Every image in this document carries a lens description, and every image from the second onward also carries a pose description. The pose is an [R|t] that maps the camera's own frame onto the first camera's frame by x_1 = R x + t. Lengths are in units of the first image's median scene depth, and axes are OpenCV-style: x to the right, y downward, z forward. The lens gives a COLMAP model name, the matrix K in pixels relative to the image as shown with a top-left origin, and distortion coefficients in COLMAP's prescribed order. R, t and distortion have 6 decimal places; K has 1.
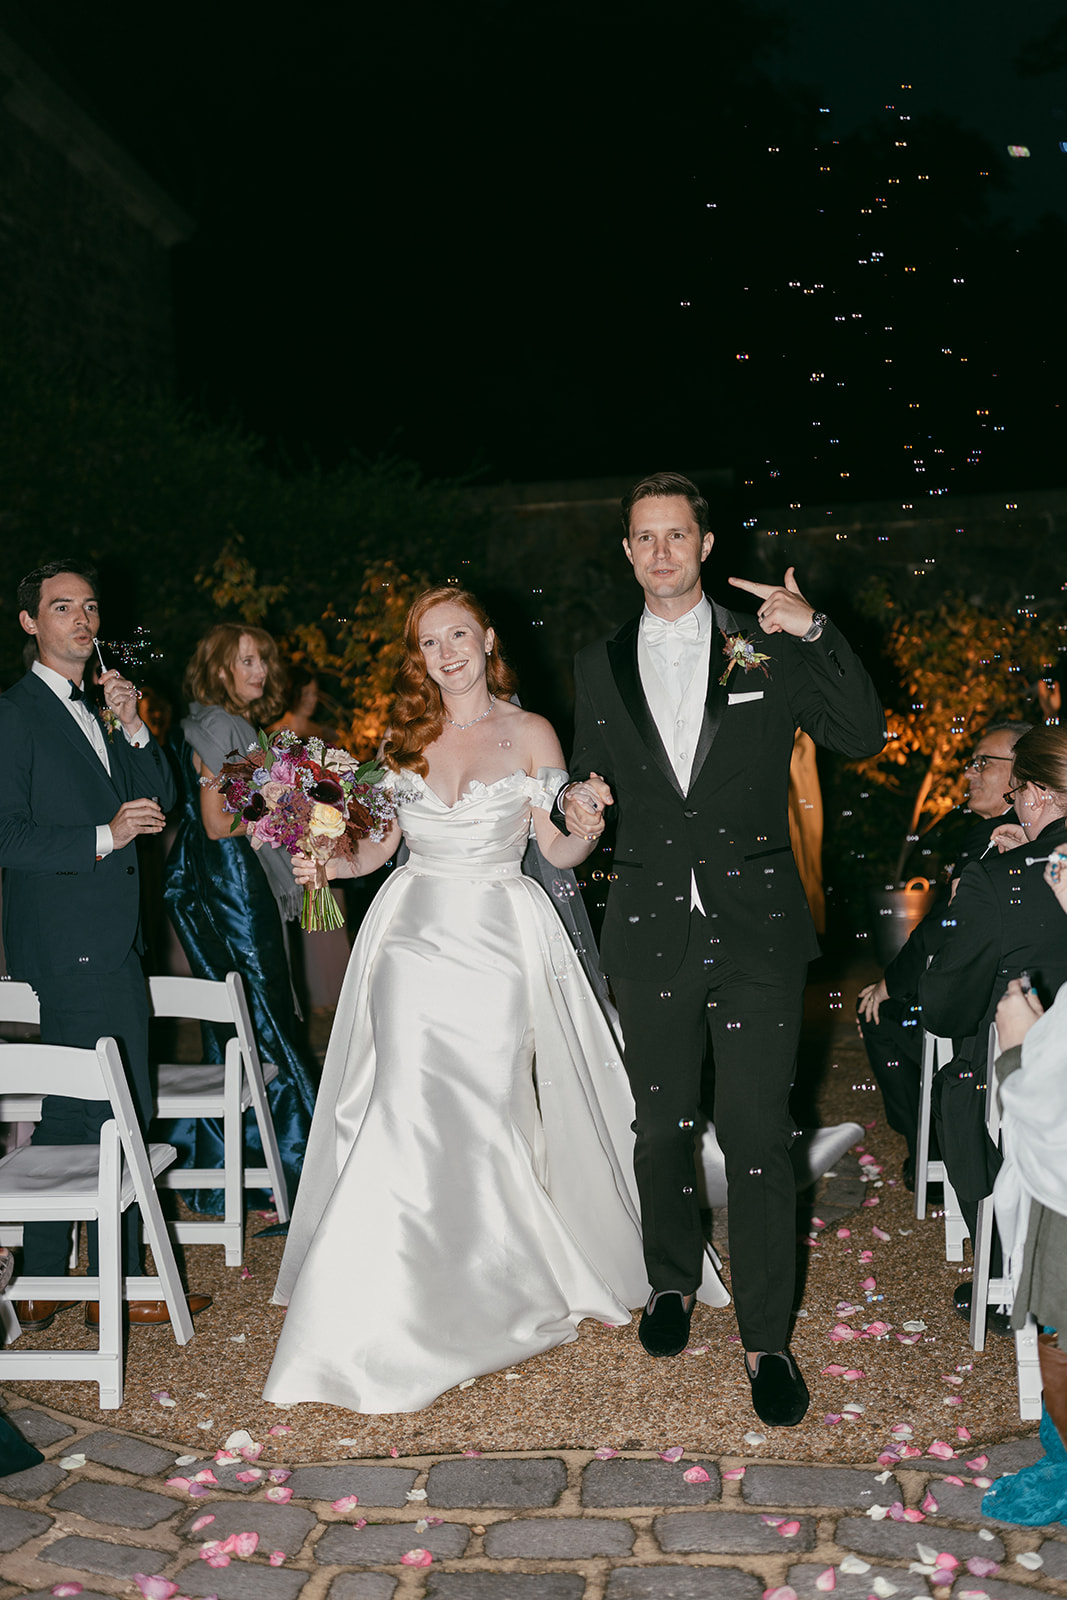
lens RADIAL K [[1741.3, 0, 557.0], [0, 1741.3, 763.1], [0, 0, 1]] dist [0.001165, -0.013750]
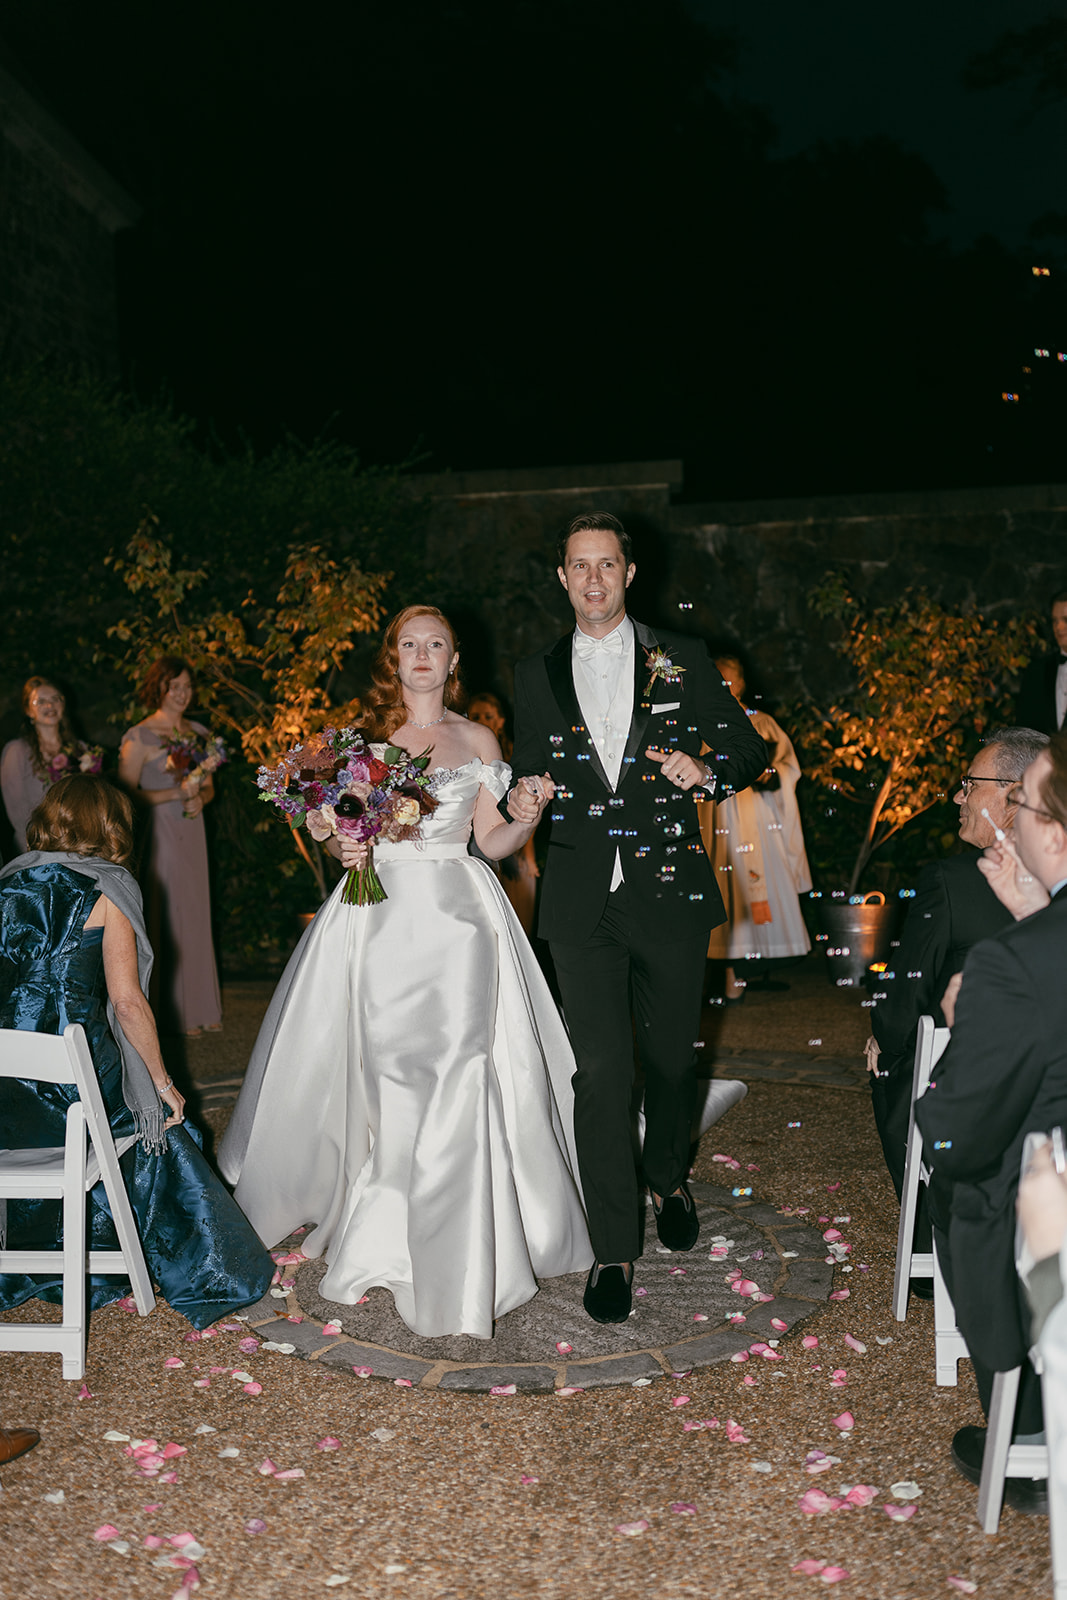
lens RADIAL K [[1541.1, 0, 536.2], [0, 1541.1, 765.9], [0, 0, 1]] dist [-0.000452, -0.004680]
pose [[0.999829, 0.012916, 0.013249, 0.020365], [-0.013035, 0.999875, 0.008939, -0.010774], [-0.013132, -0.009110, 0.999872, 0.269916]]
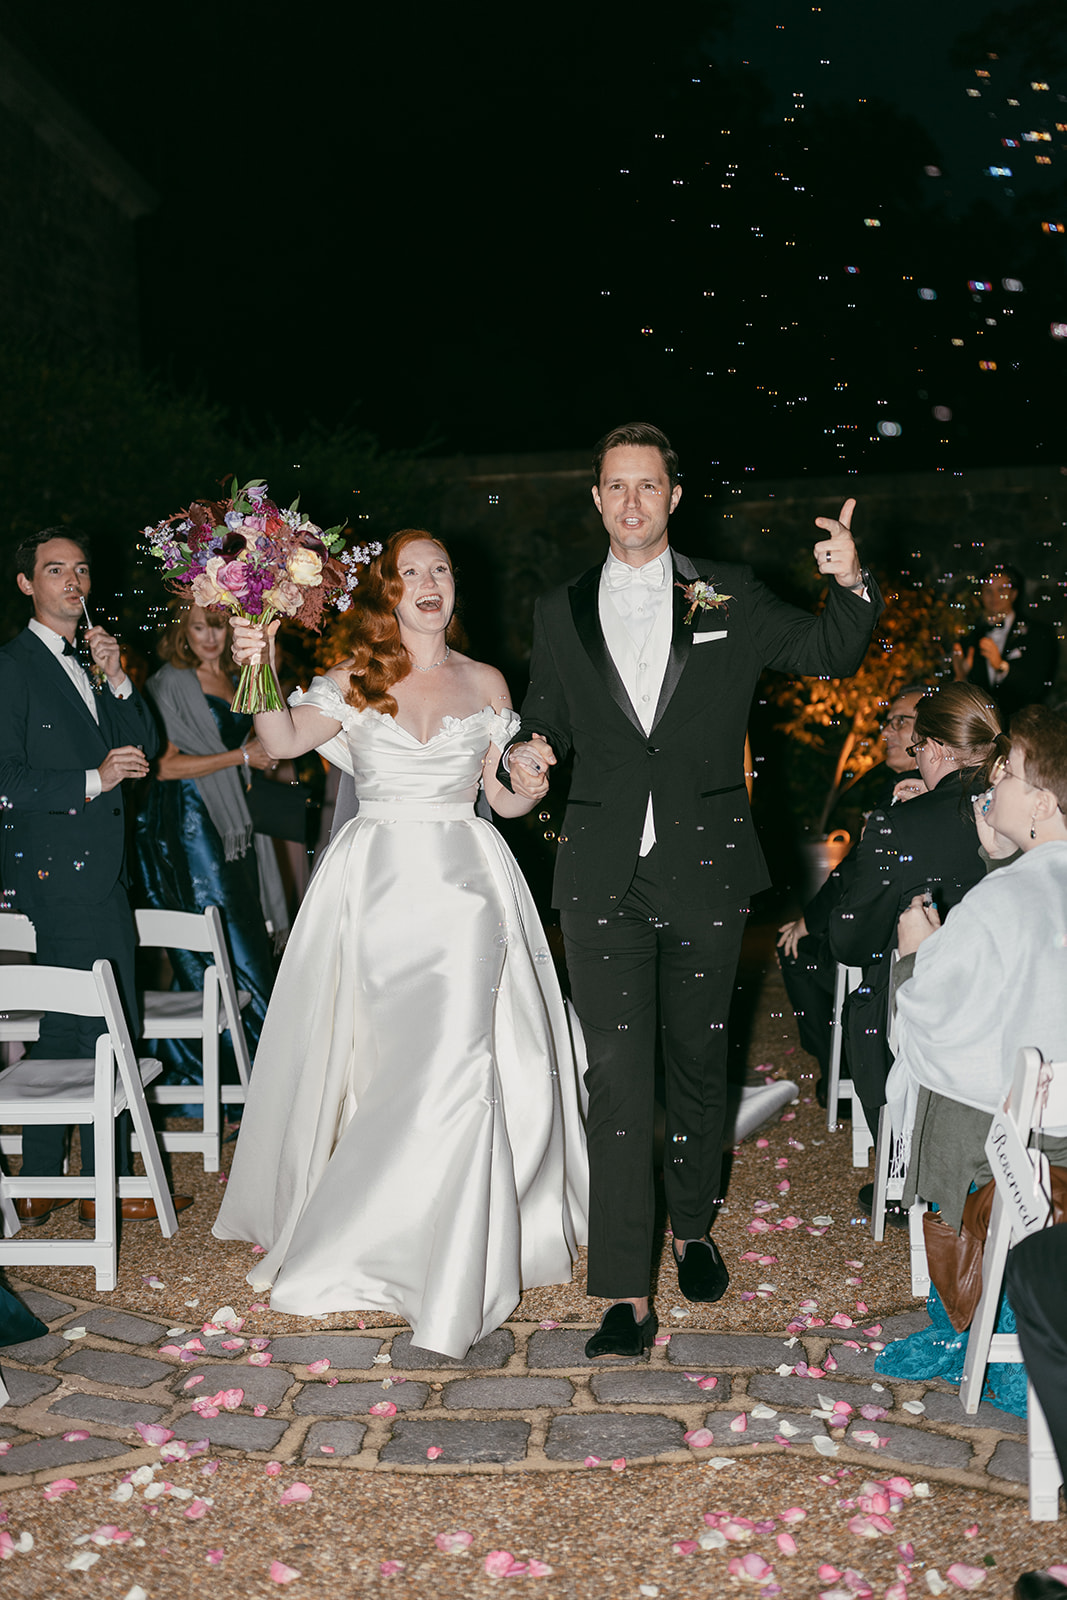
lens RADIAL K [[1702.8, 0, 558.7], [0, 1702.8, 796.0], [0, 0, 1]] dist [0.003591, -0.004151]
pose [[0.999372, 0.008311, 0.034448, -0.005089], [-0.009712, 0.999125, 0.040690, 0.005132], [-0.034080, -0.040999, 0.998578, -0.074712]]
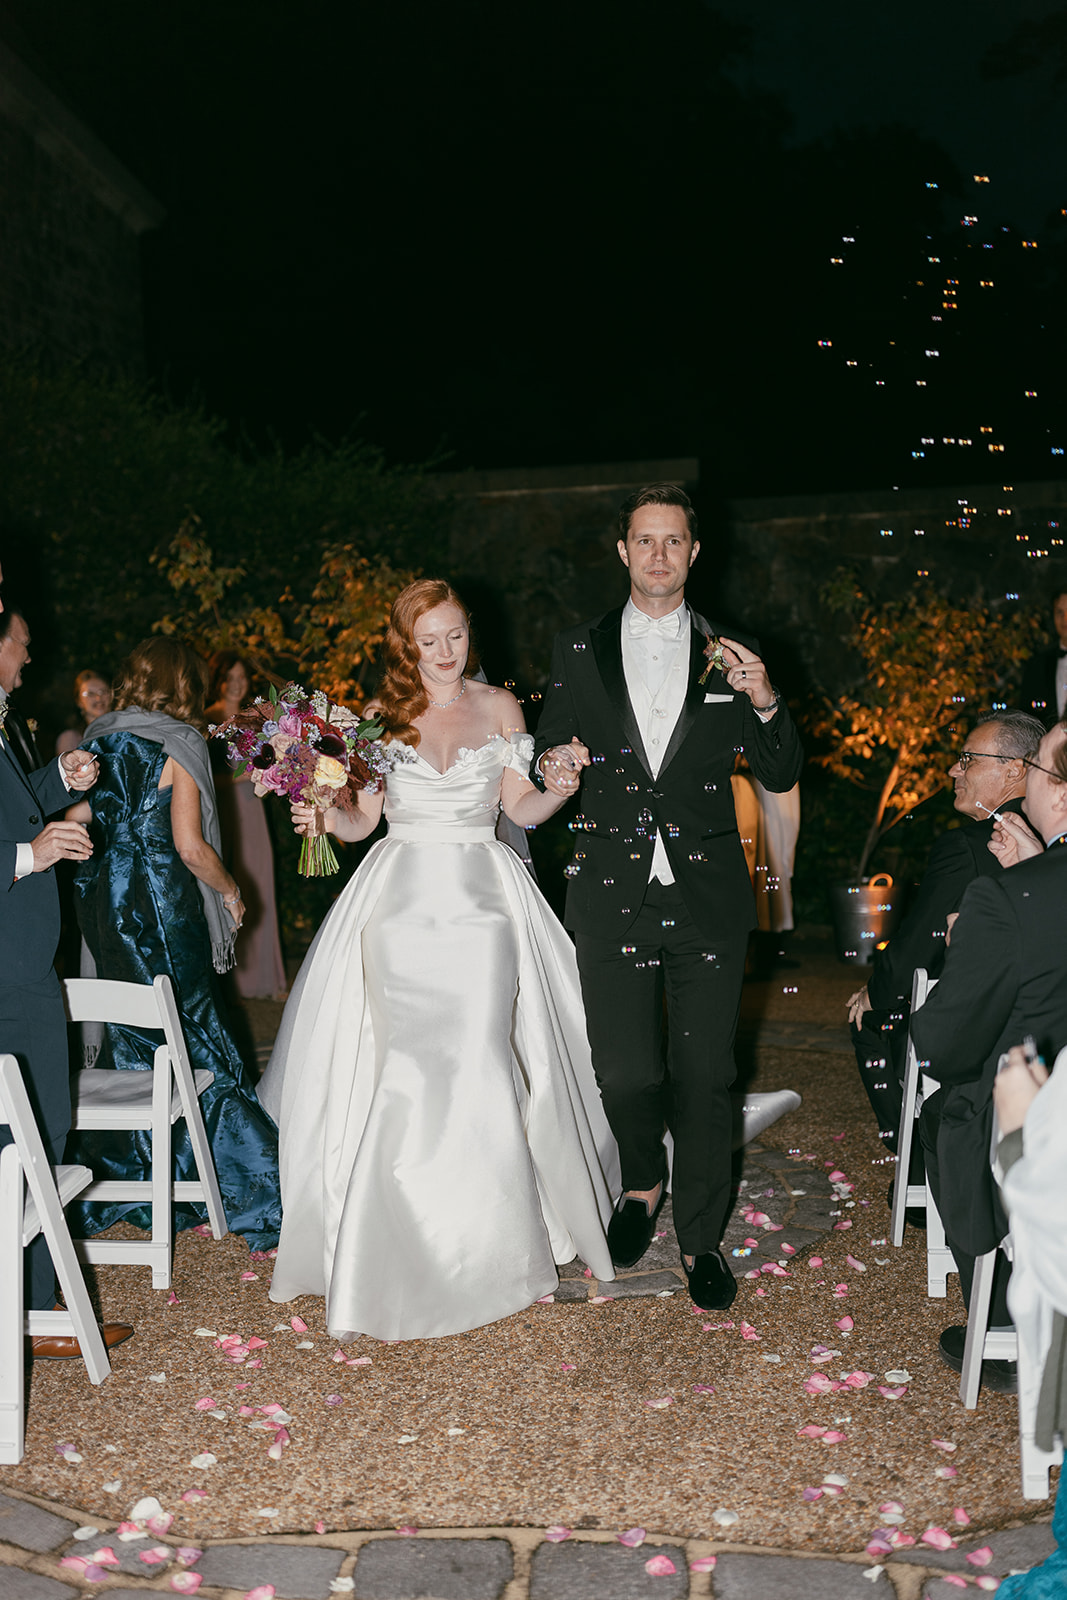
lens RADIAL K [[1593.9, 0, 510.7], [0, 1593.9, 803.7], [0, 0, 1]] dist [0.003247, -0.015036]
pose [[0.999901, 0.013003, -0.005359, 0.002768], [-0.012817, 0.999363, 0.033307, -0.001513], [0.005789, -0.033235, 0.999431, 0.156362]]
